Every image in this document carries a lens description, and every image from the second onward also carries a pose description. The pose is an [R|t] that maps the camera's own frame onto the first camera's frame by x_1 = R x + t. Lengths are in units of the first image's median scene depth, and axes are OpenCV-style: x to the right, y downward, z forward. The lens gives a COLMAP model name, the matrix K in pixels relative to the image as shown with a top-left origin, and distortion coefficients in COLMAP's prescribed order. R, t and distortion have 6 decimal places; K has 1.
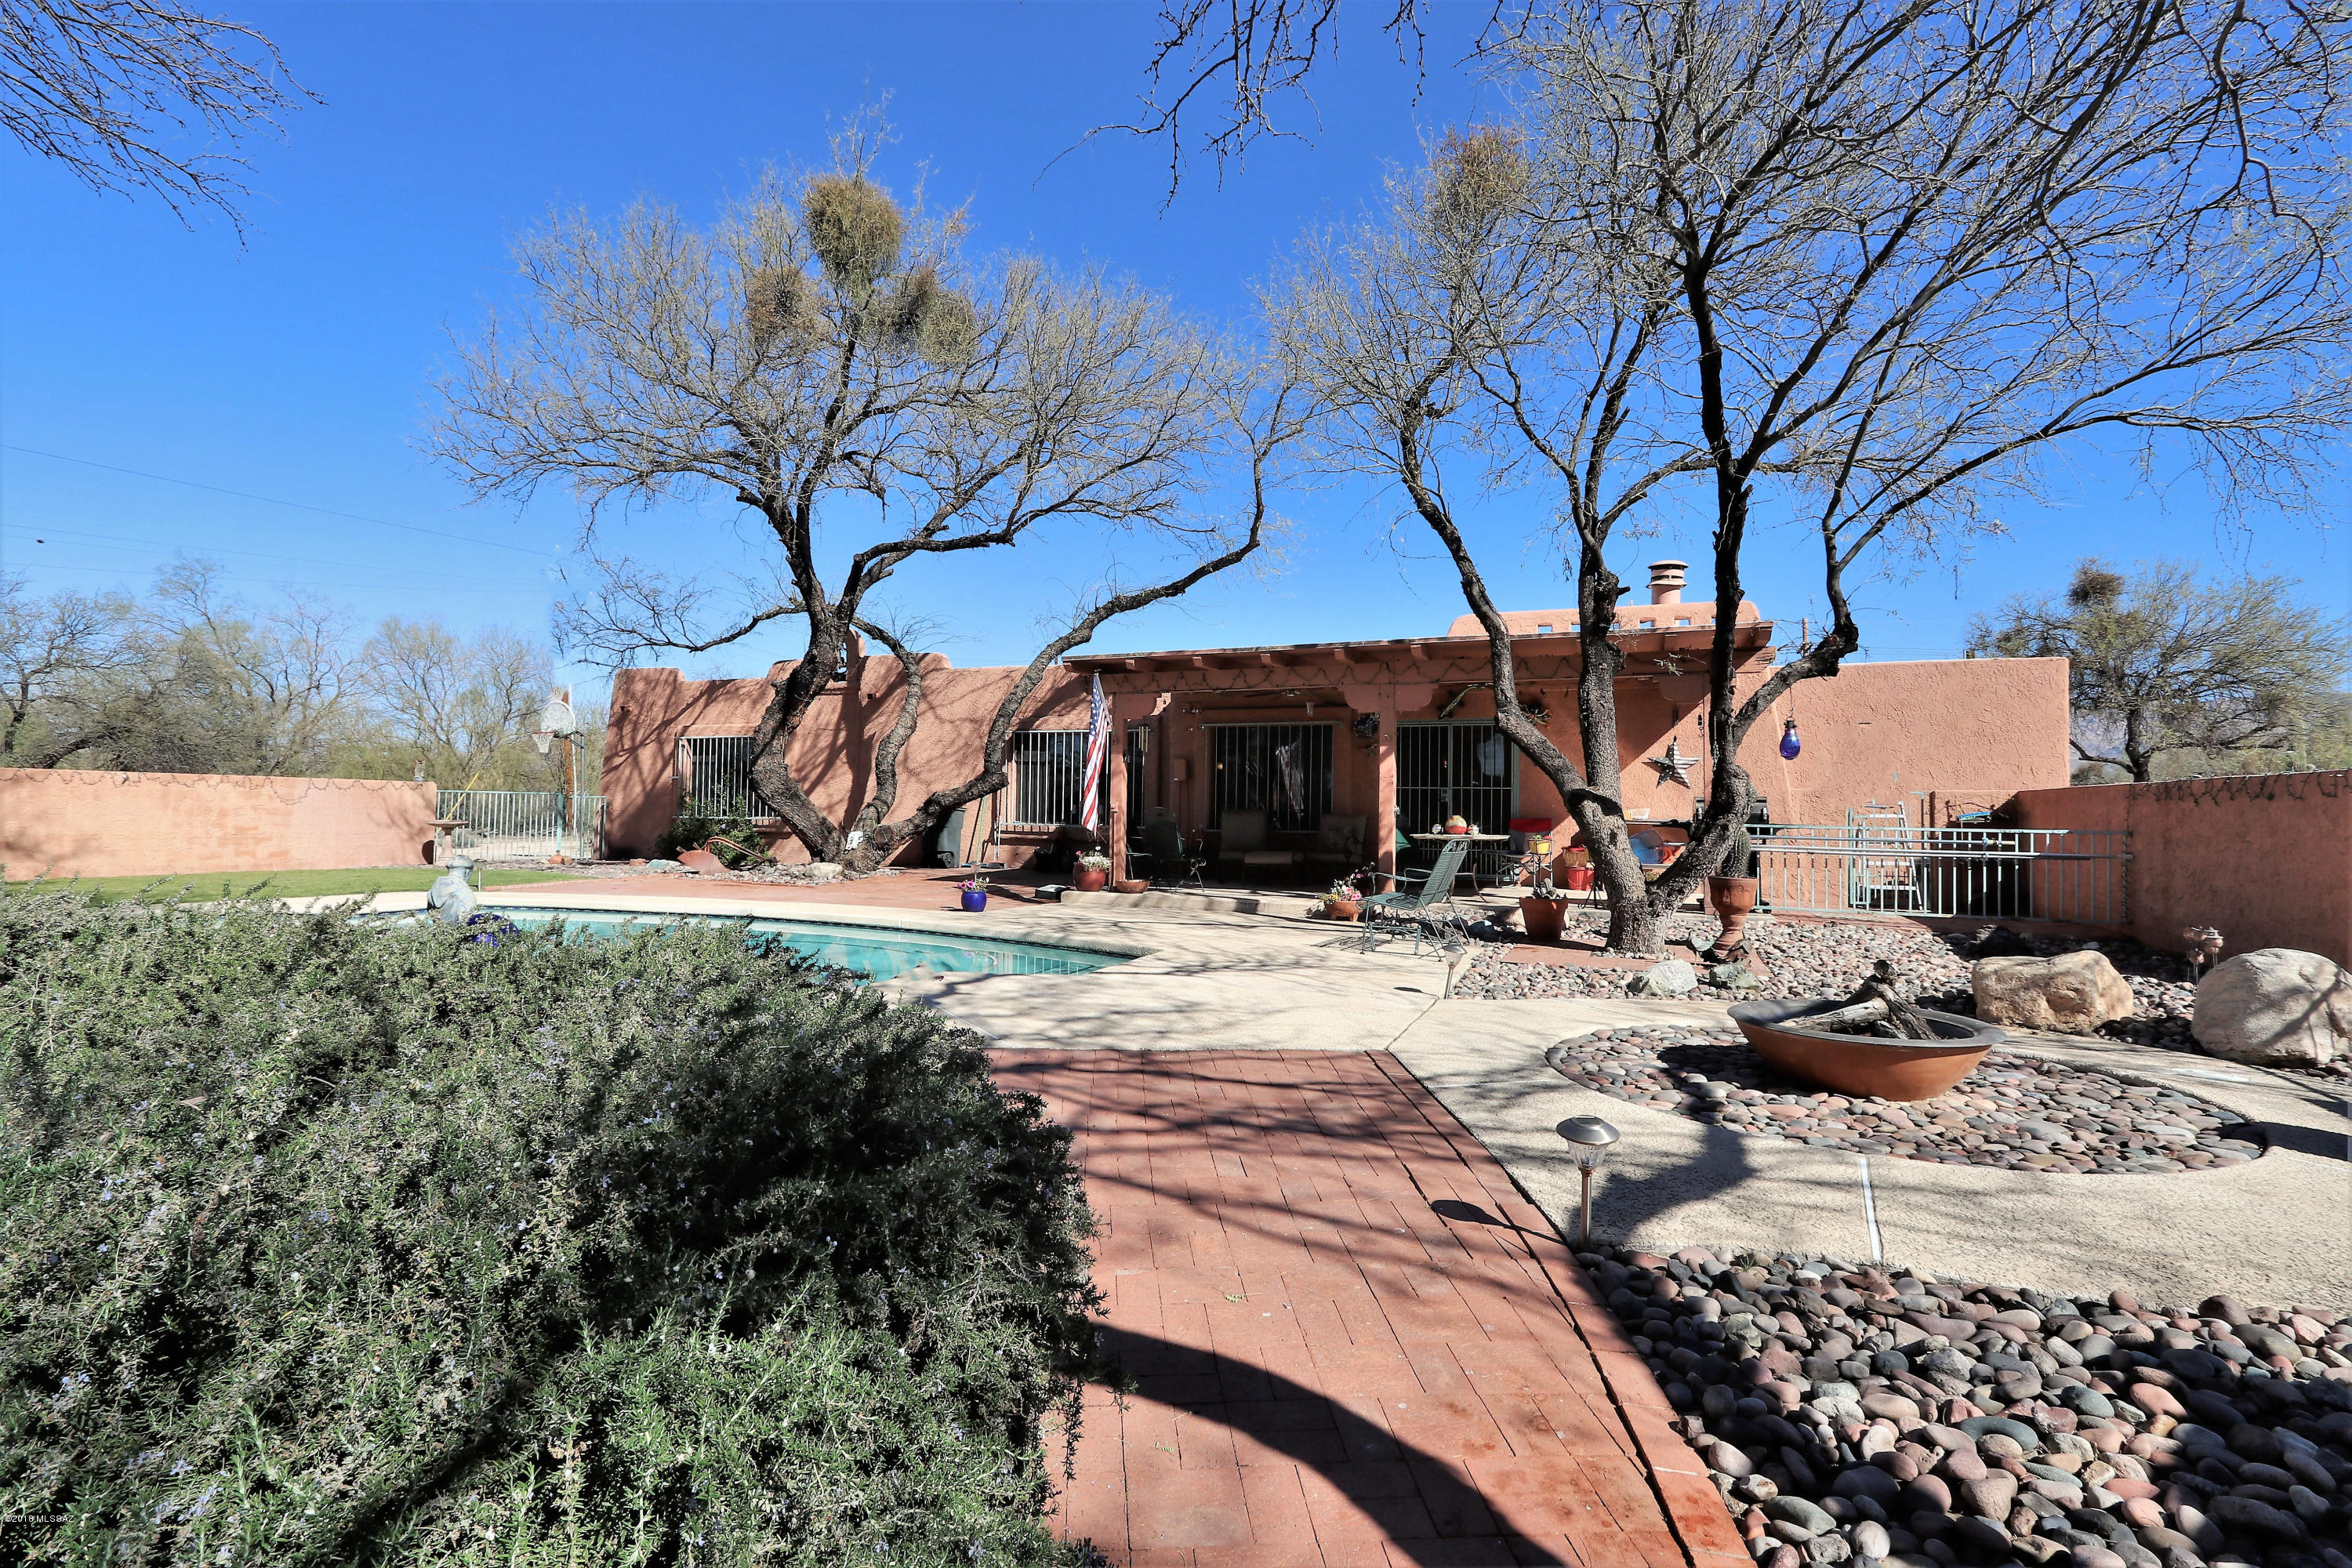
lens RADIAL K [[1134.9, 0, 1160.1], [0, 1134.9, 769.5], [0, 0, 1]] dist [-0.021585, 0.001294]
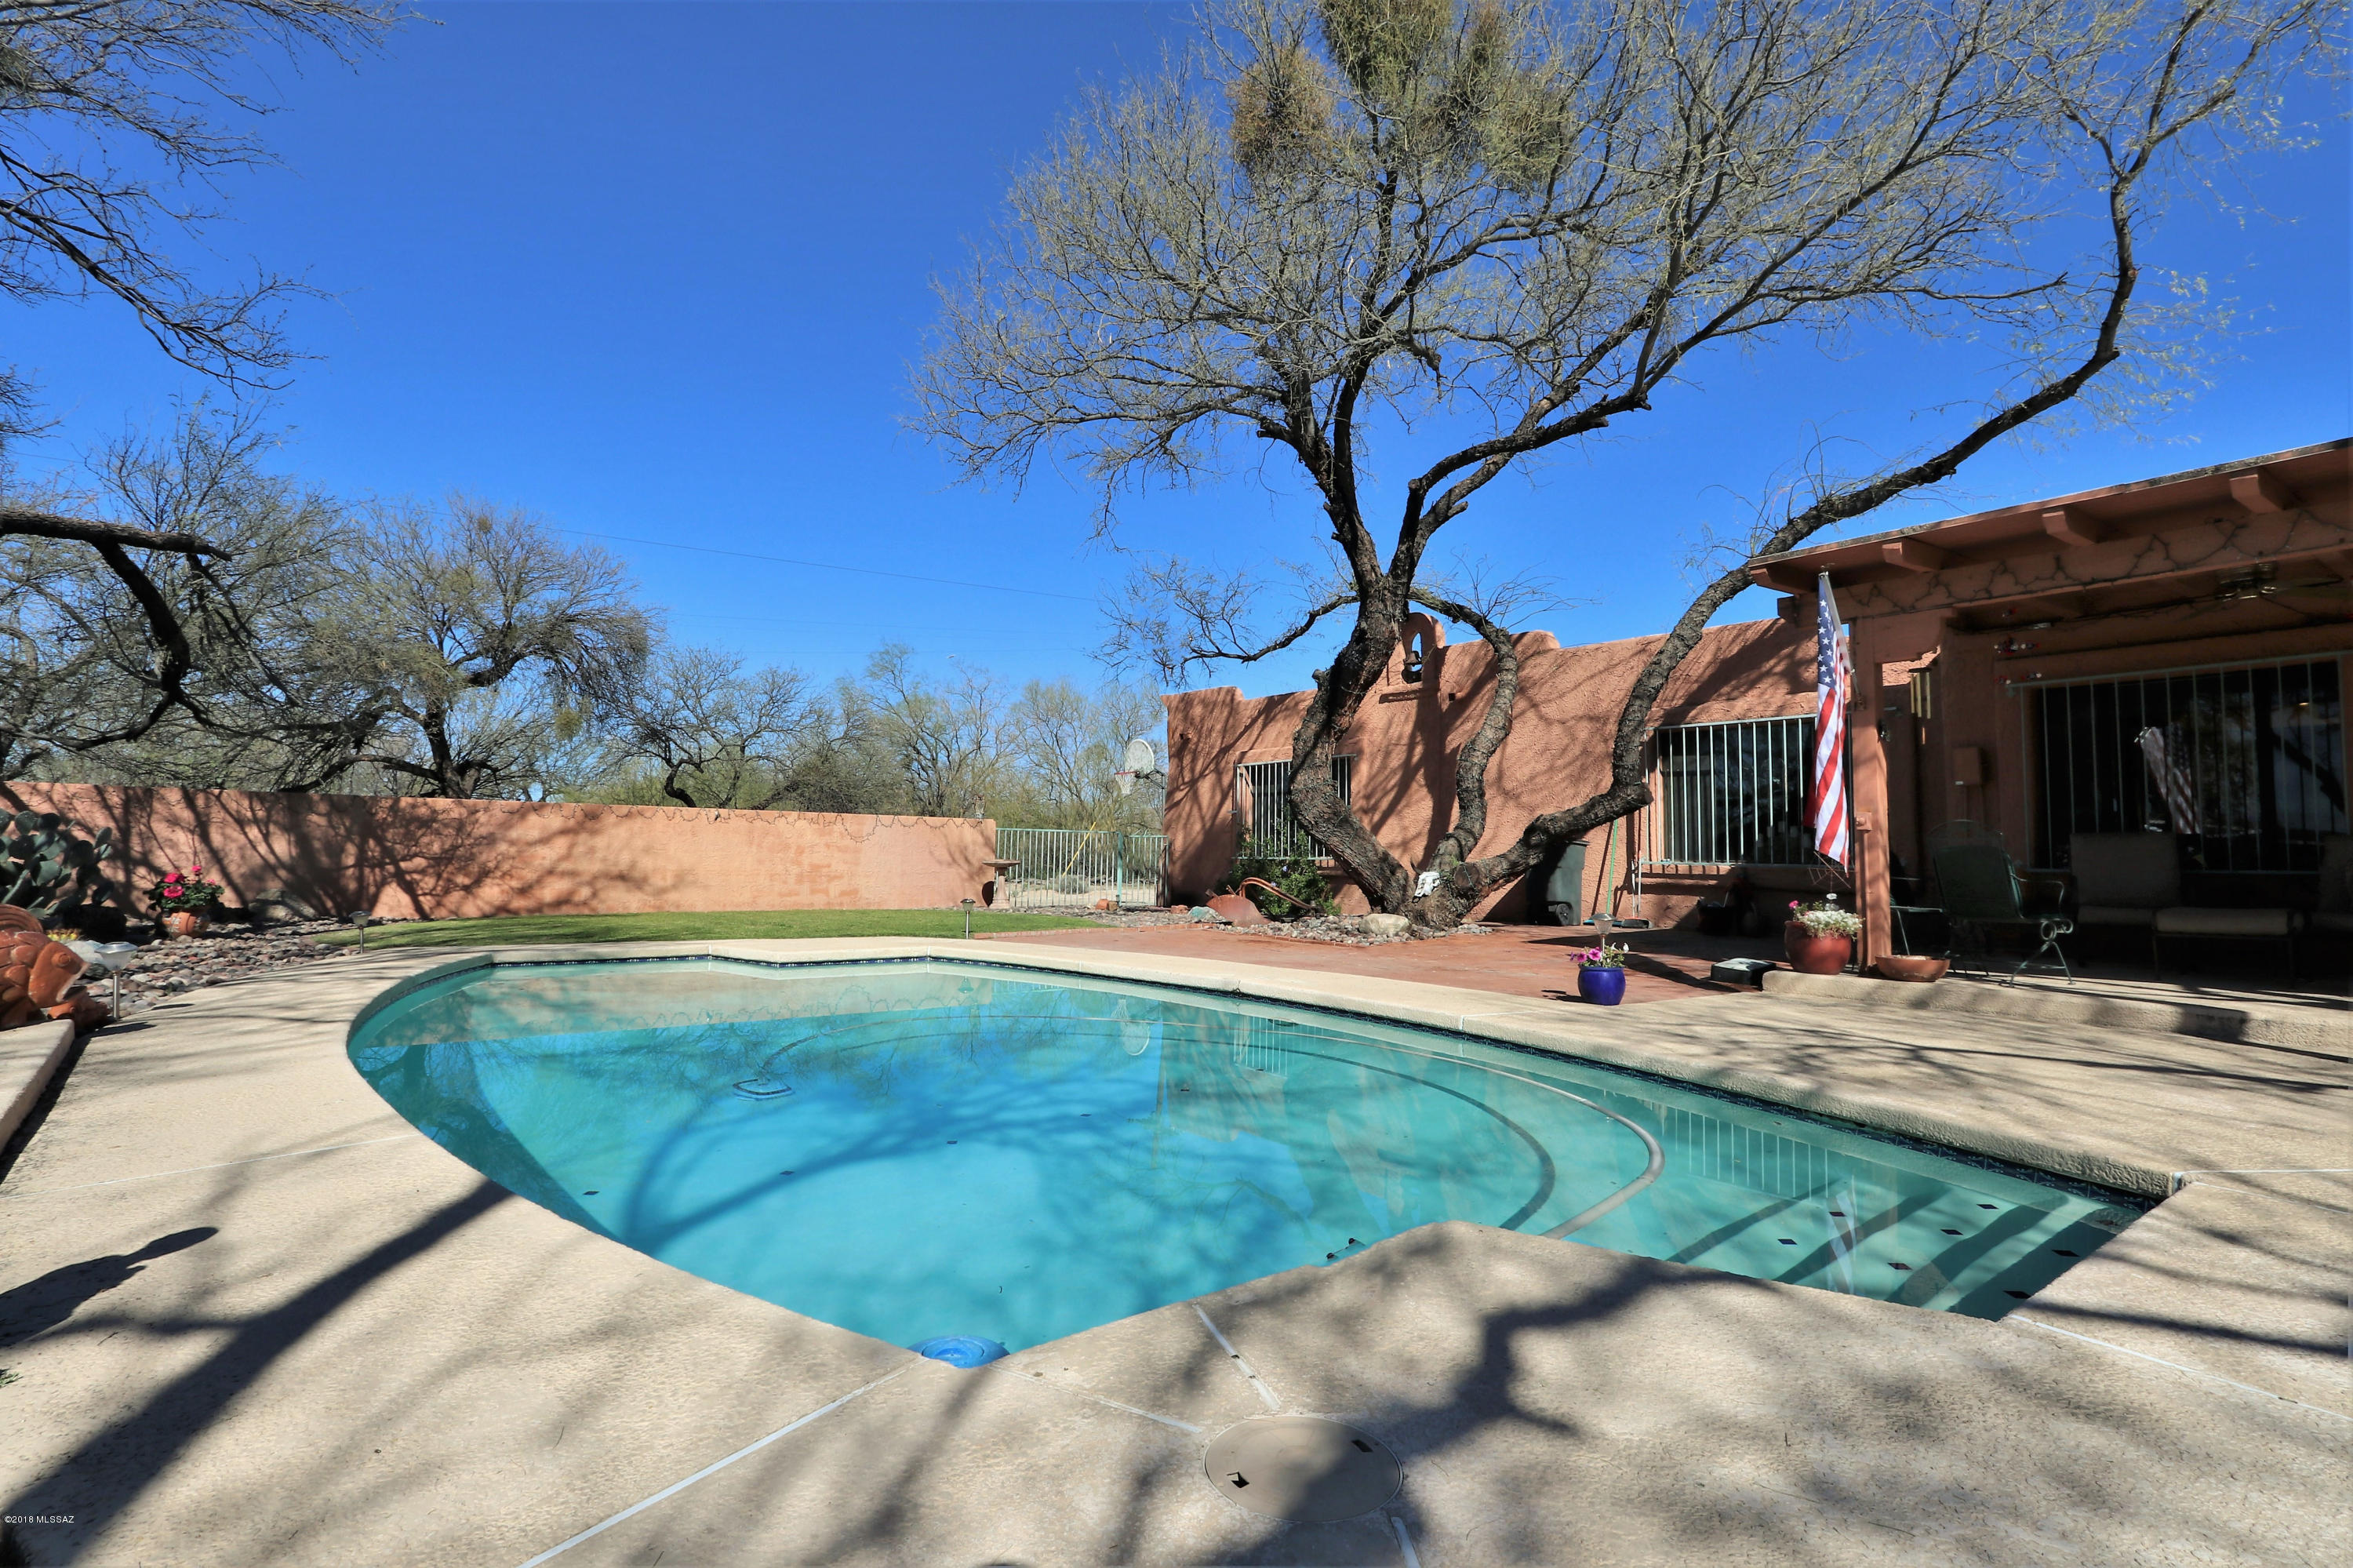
lens RADIAL K [[1135.4, 0, 1164.8], [0, 1135.4, 775.0], [0, 0, 1]] dist [-0.021585, 0.001294]
pose [[0.862142, -0.037824, -0.505253, -0.041620], [0.015649, 0.998722, -0.048063, 0.023421], [0.506425, 0.033530, 0.861632, 0.265461]]
